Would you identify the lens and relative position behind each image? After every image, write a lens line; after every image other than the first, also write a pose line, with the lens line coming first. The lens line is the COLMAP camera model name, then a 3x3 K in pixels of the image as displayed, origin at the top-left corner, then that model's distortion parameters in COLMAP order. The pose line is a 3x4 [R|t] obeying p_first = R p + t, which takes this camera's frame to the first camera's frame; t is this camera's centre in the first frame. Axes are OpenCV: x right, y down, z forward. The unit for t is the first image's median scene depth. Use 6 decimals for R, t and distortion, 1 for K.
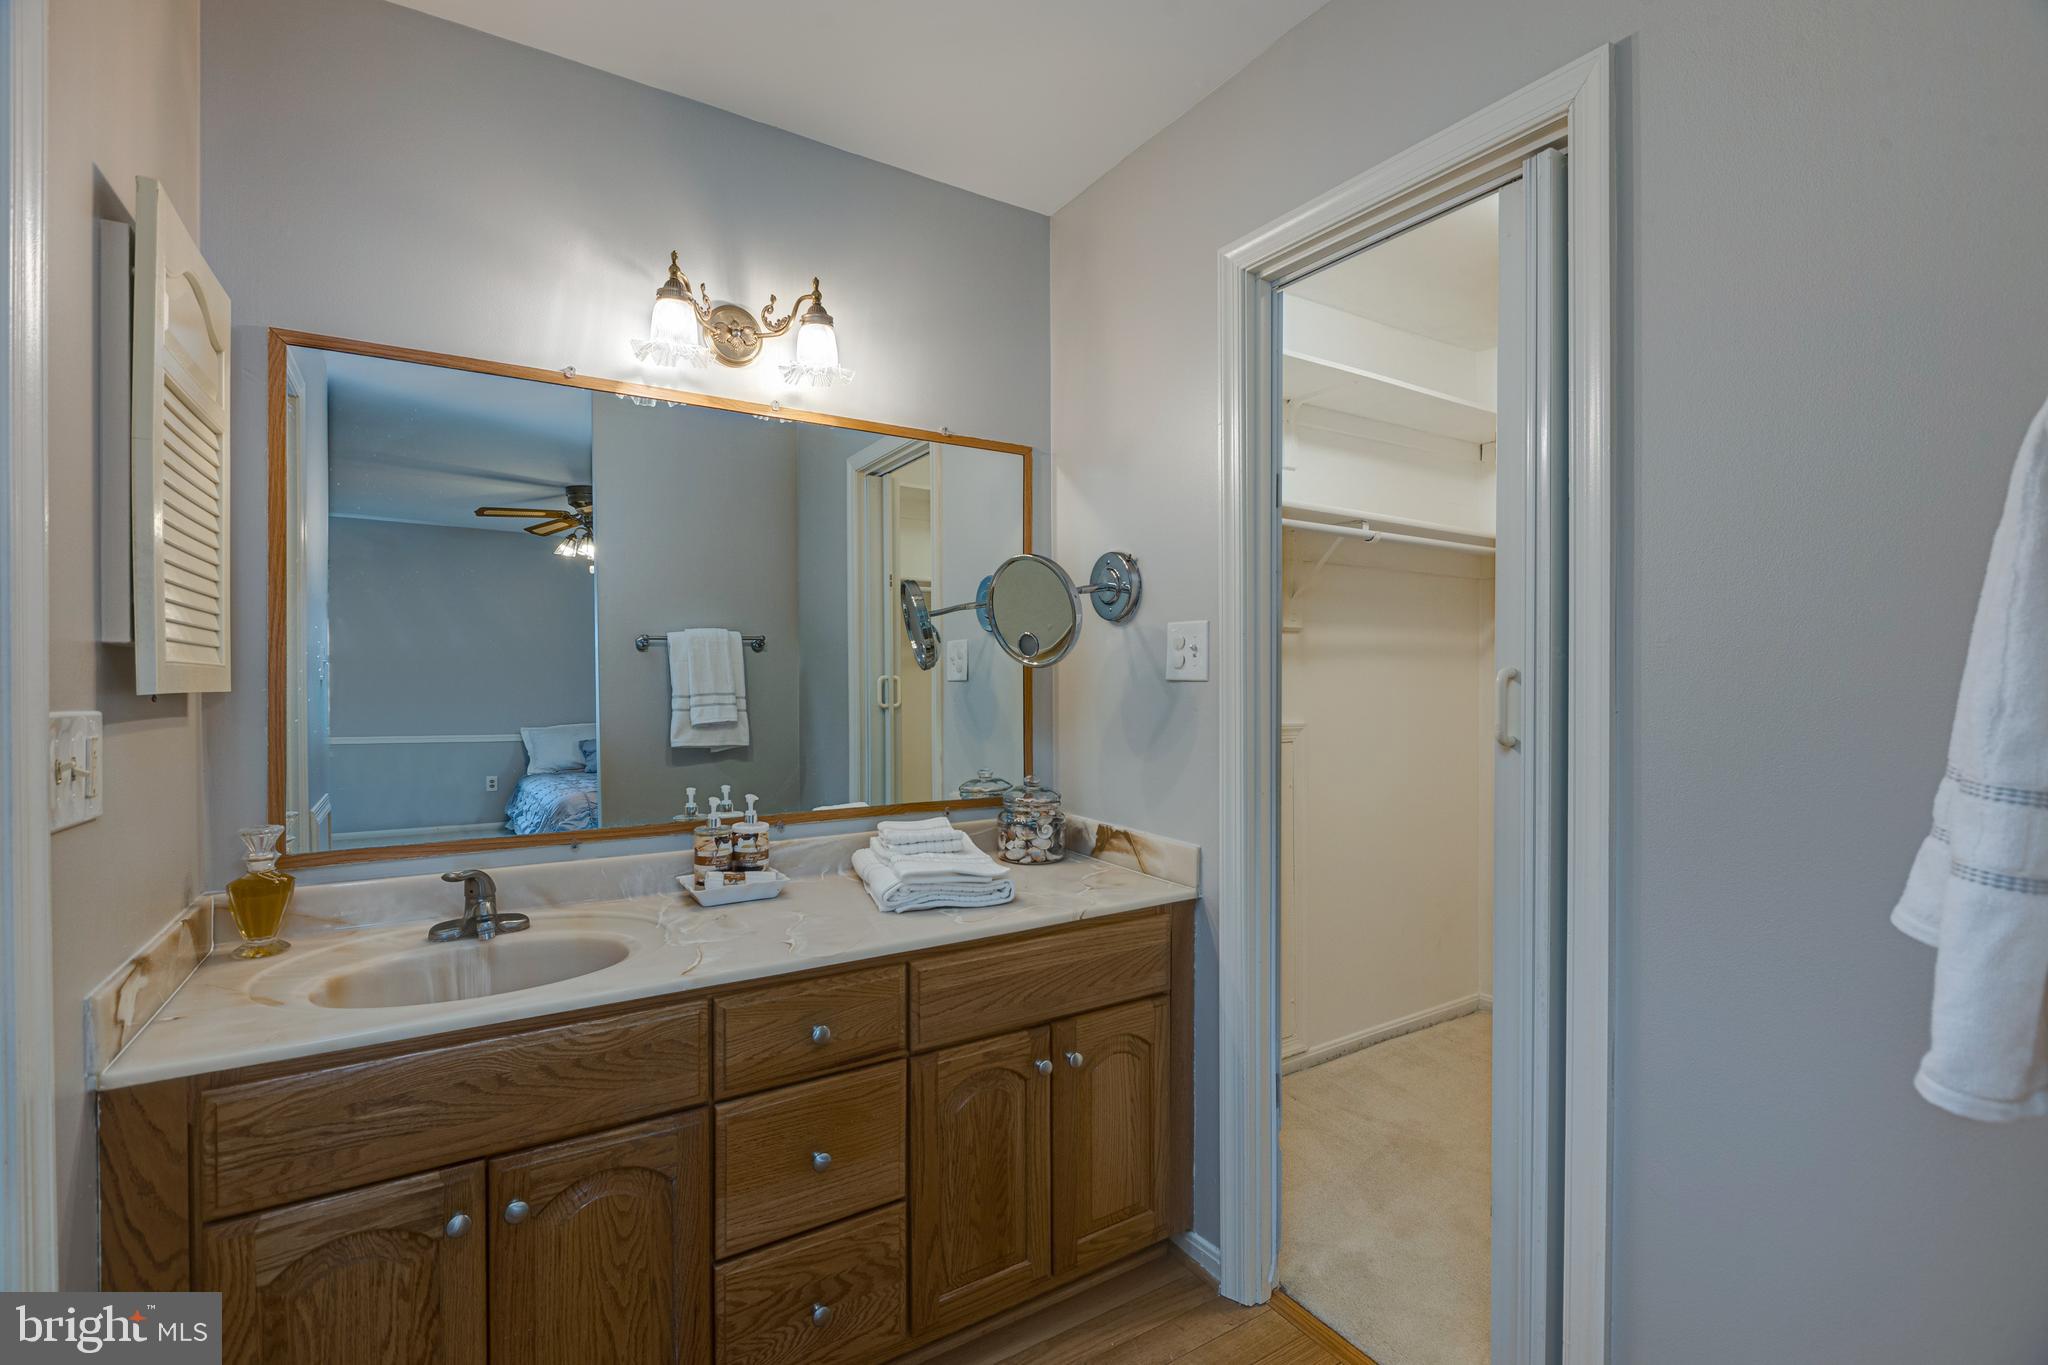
lens RADIAL K [[904.3, 0, 1026.5], [0, 904.3, 676.4], [0, 0, 1]] dist [-0.012795, -0.000145]
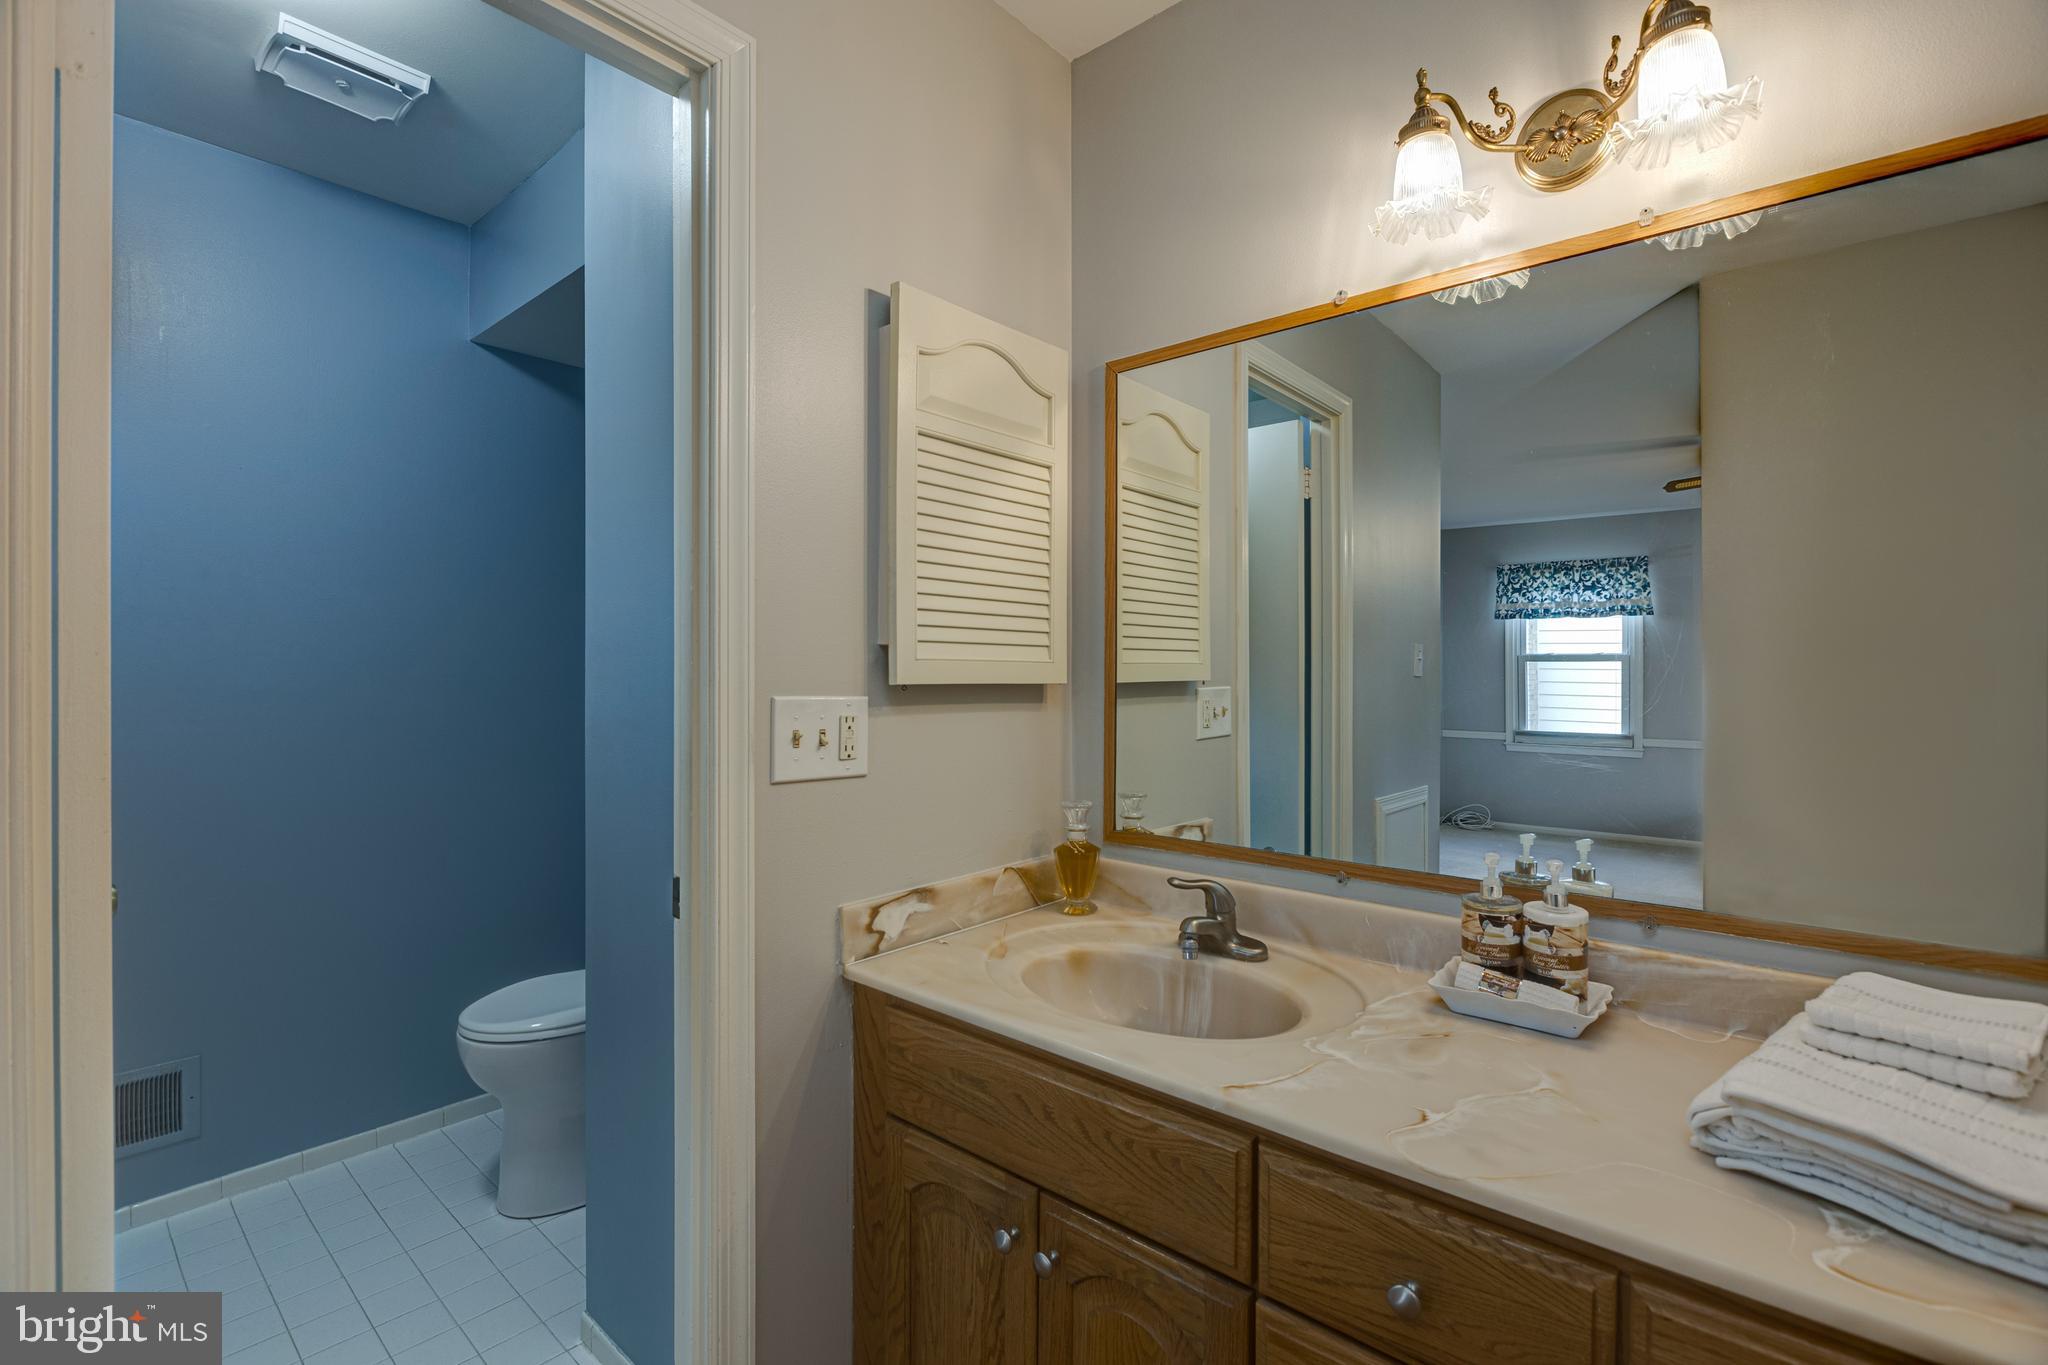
lens RADIAL K [[904.3, 0, 1019.5], [0, 904.3, 685.2], [0, 0, 1]] dist [-0.012795, -0.000145]
pose [[0.293530, 0.016278, -0.955811, 0.218752], [-0.003042, 0.999866, 0.016095, -0.000540], [0.955945, -0.001817, 0.293540, 0.554839]]
